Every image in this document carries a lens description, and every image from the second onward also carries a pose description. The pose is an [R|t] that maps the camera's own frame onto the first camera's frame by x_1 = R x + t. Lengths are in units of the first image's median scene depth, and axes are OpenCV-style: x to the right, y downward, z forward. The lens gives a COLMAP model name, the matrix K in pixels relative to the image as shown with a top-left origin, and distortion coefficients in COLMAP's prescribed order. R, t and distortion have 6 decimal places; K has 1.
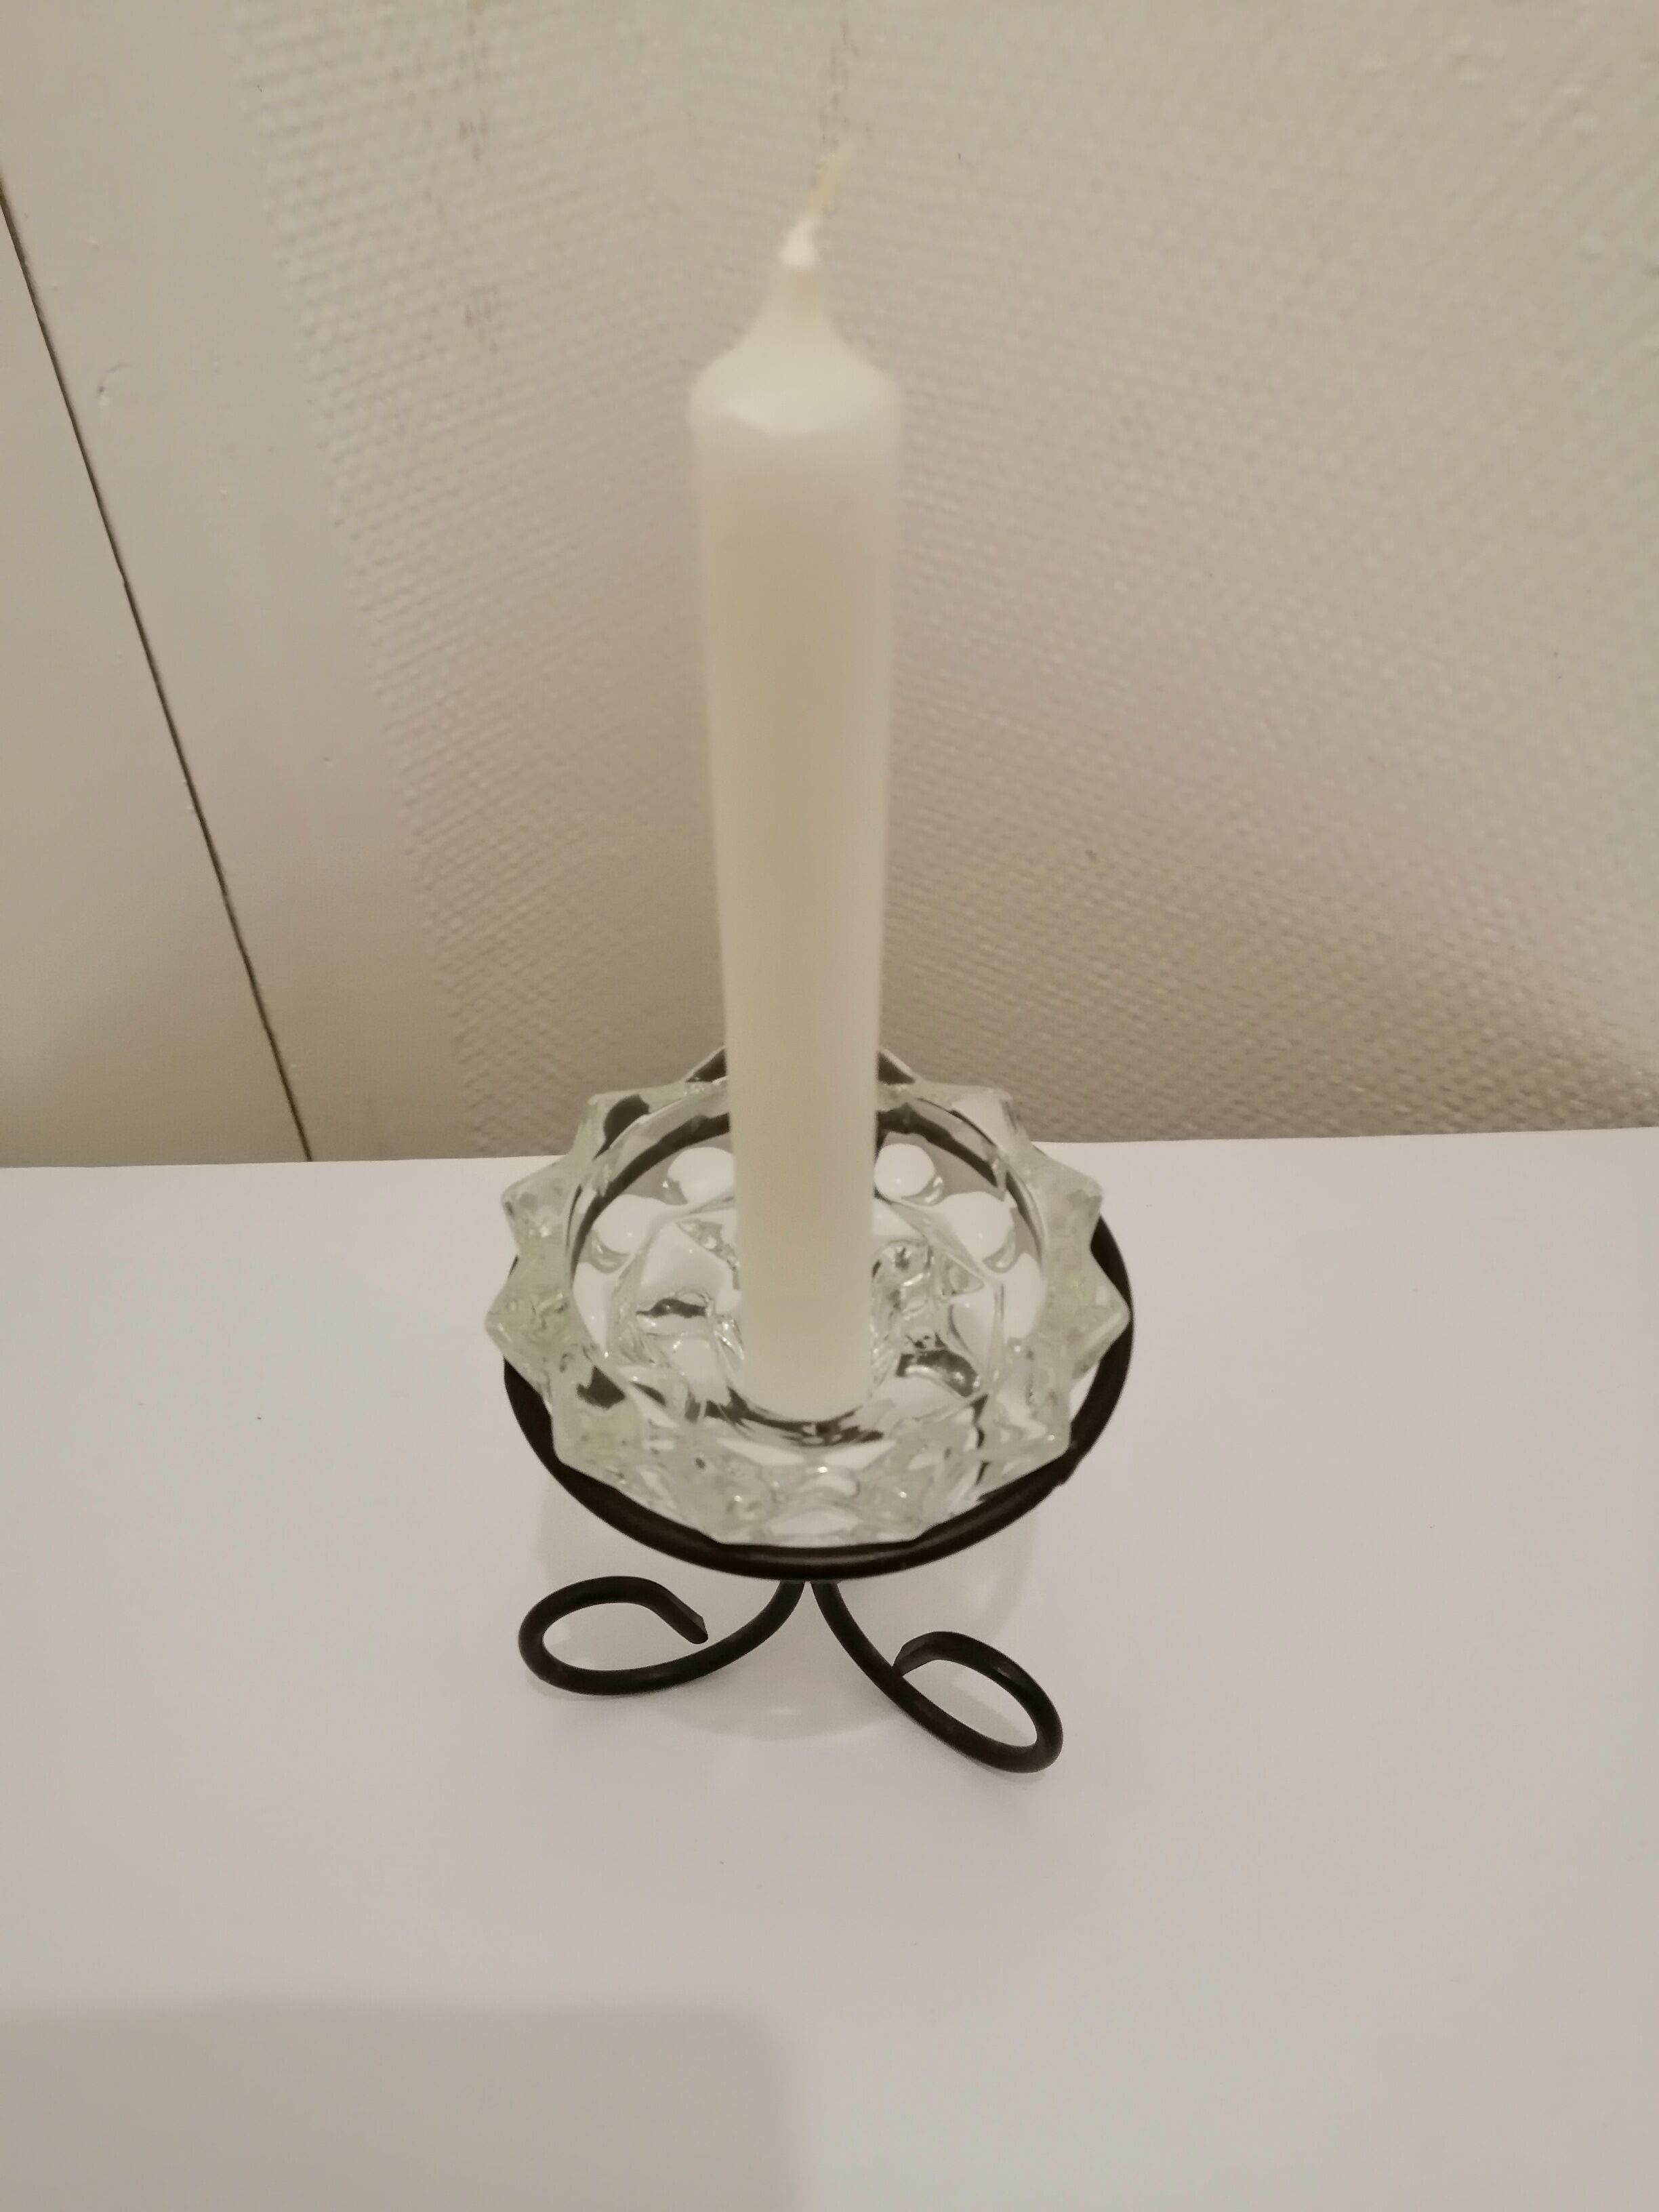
lens RADIAL K [[1676.7, 0, 816.0], [0, 1676.7, 1088.8], [0, 0, 1]] dist [-0.006234, 0.036020]
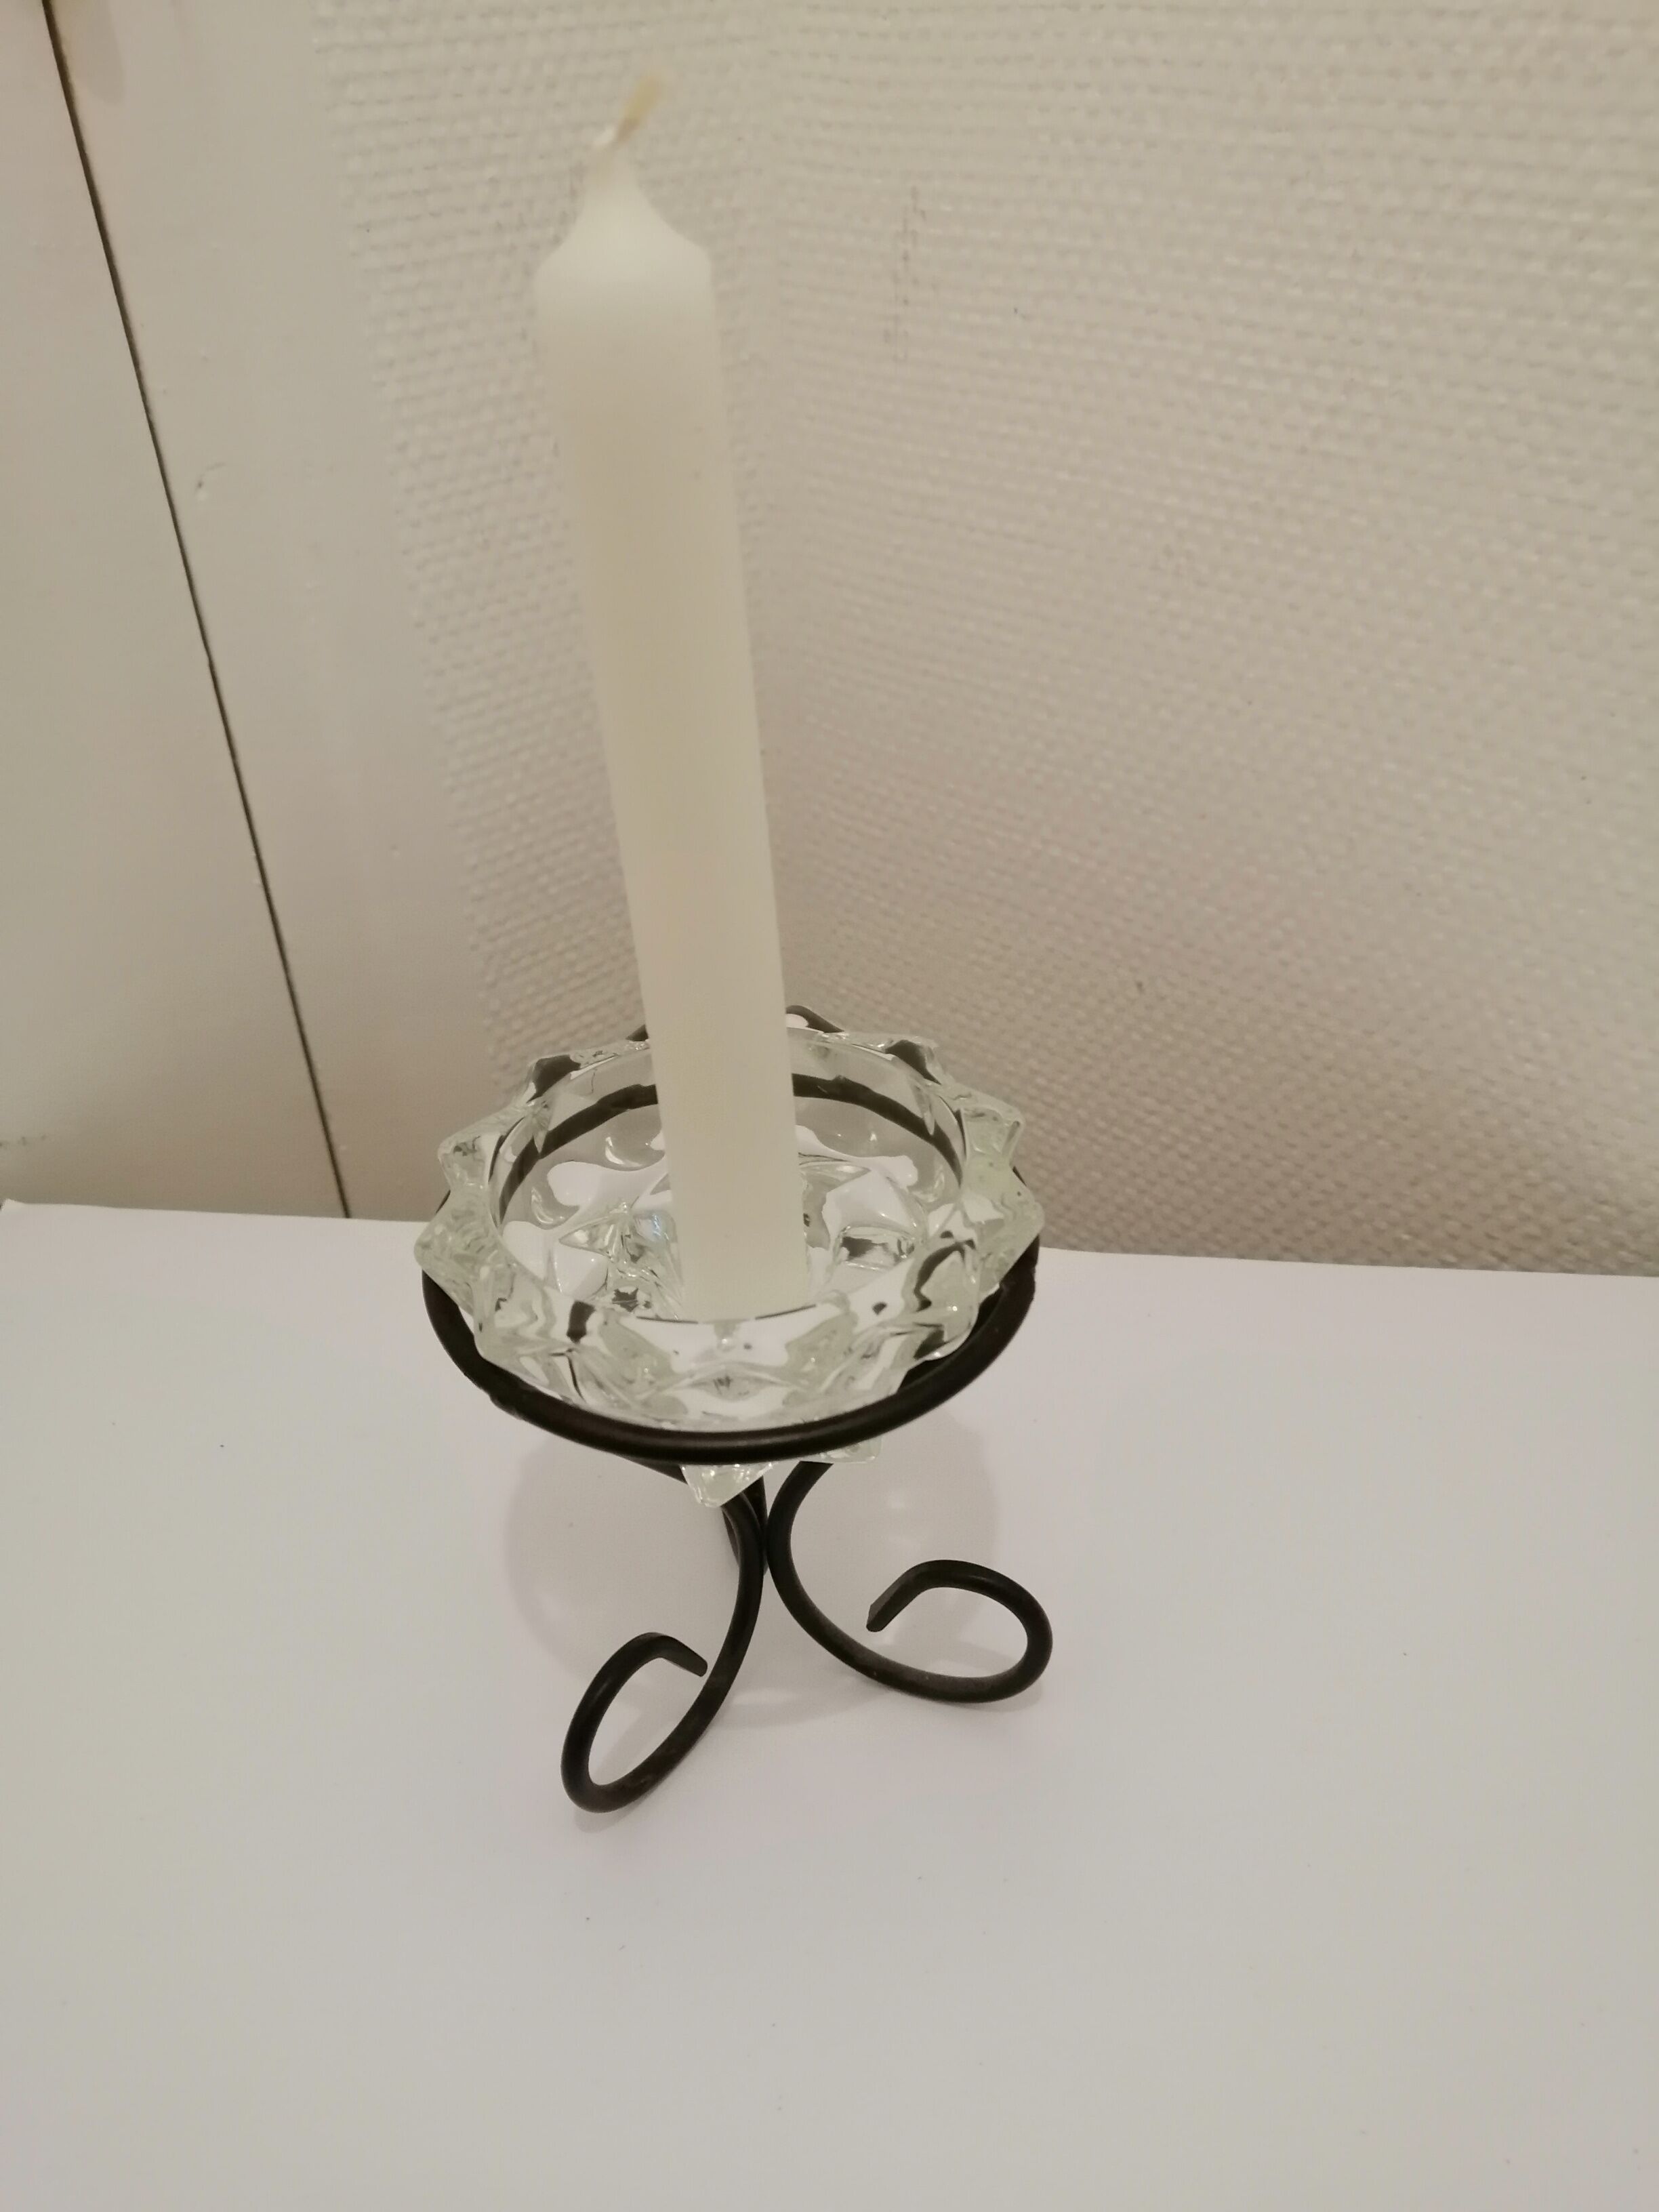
lens RADIAL K [[1671.2, 0, 849.9], [0, 1671.2, 1107.8], [0, 0, 1]] dist [-0.007769, 0.021125]
pose [[0.993846, 0.058683, -0.093950, 0.096653], [-0.070283, 0.989620, -0.125349, 0.073148], [0.085619, 0.131181, 0.987654, 0.015355]]
